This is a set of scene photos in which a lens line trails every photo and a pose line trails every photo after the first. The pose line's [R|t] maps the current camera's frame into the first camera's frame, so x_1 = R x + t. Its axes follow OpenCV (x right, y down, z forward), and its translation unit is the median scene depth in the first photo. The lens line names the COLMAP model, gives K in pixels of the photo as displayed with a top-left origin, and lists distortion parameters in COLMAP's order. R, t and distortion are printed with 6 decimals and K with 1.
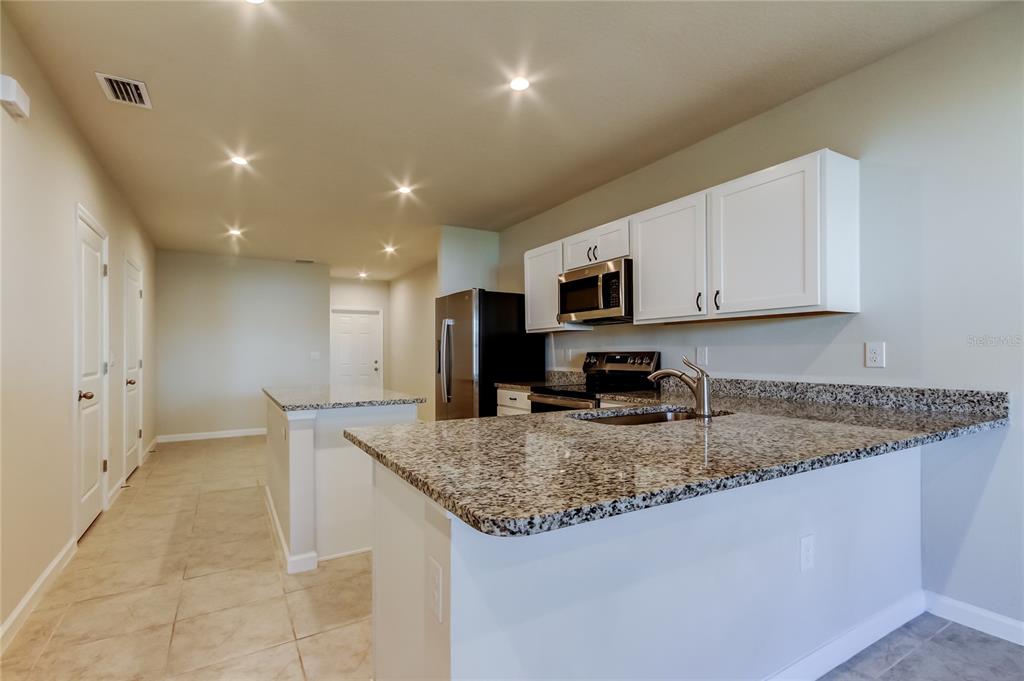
lens RADIAL K [[483.2, 0, 509.4], [0, 483.2, 350.8], [0, 0, 1]] dist [0.000984, 0.000424]
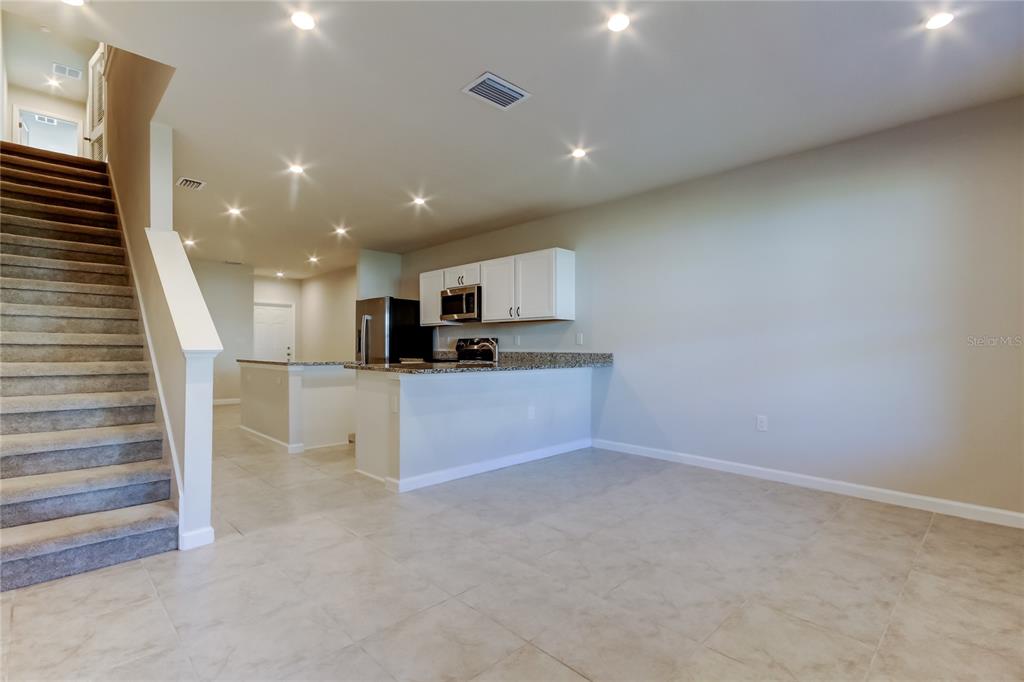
lens RADIAL K [[479.3, 0, 512.0], [0, 479.3, 341.0], [0, 0, 1]] dist [0.001291, 0.000052]
pose [[0.973931, 0.013072, 0.226466, -0.032973], [-0.011516, 0.999900, -0.008194, 0.024933], [-0.226551, 0.005373, 0.973985, -0.696050]]
